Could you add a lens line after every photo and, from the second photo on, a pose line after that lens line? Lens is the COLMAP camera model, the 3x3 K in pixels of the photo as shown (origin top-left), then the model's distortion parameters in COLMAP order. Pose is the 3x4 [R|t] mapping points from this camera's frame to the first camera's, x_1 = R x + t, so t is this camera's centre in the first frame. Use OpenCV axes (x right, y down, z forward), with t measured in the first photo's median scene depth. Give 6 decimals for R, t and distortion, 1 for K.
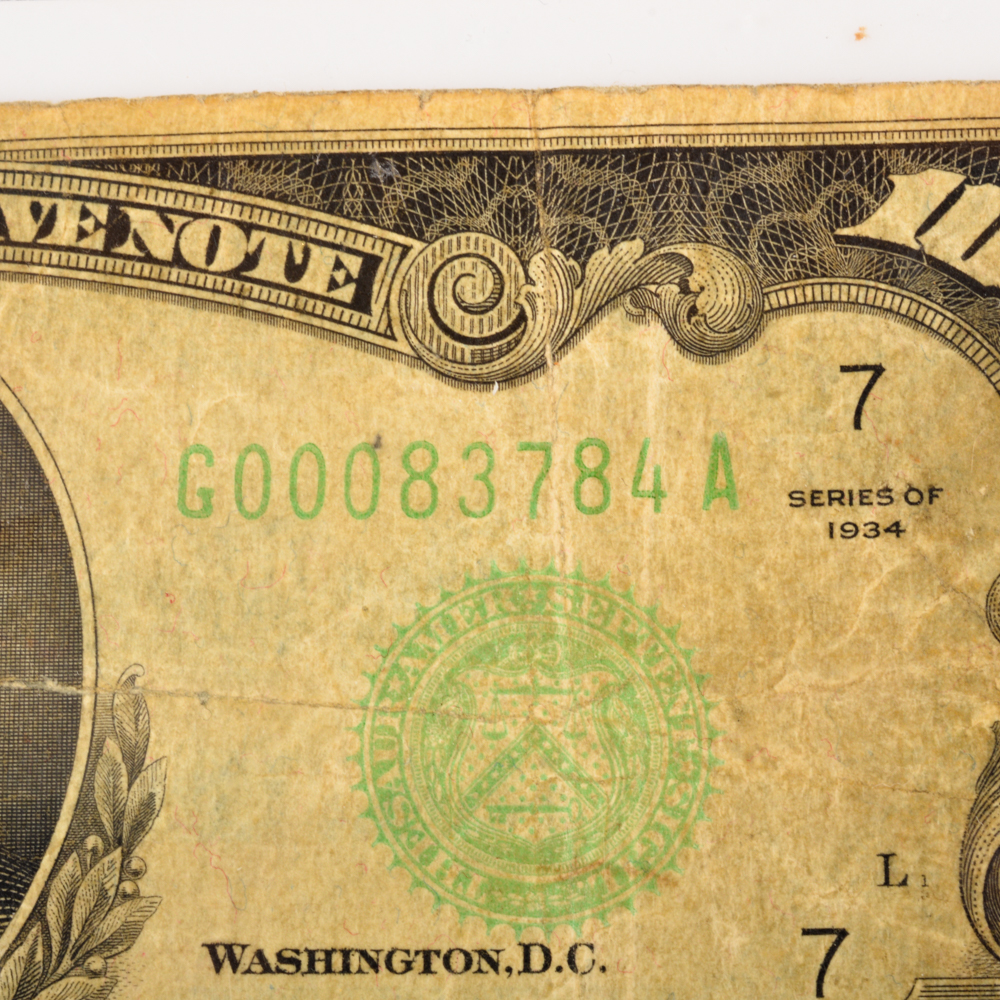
lens RADIAL K [[2962.8, 0, 501.1], [0, 2962.8, 471.2], [0, 0, 1]] dist [0.018745, 0.203292]
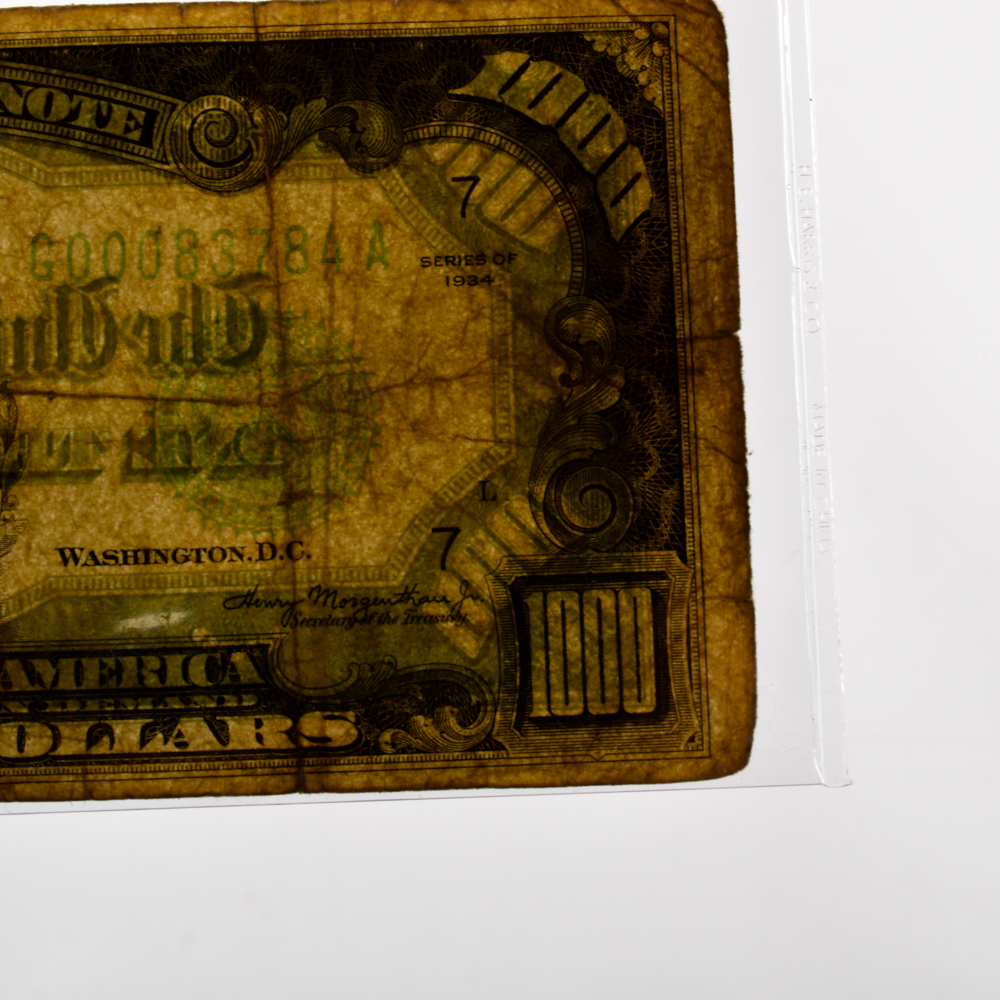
lens RADIAL K [[2962.8, 0, 501.1], [0, 2962.8, 471.2], [0, 0, 1]] dist [0.018745, 0.203292]
pose [[0.996433, -0.021334, 0.081651, 0.008063], [0.017029, 0.998446, 0.053067, 0.037857], [-0.082656, -0.051487, 0.995247, -0.588921]]
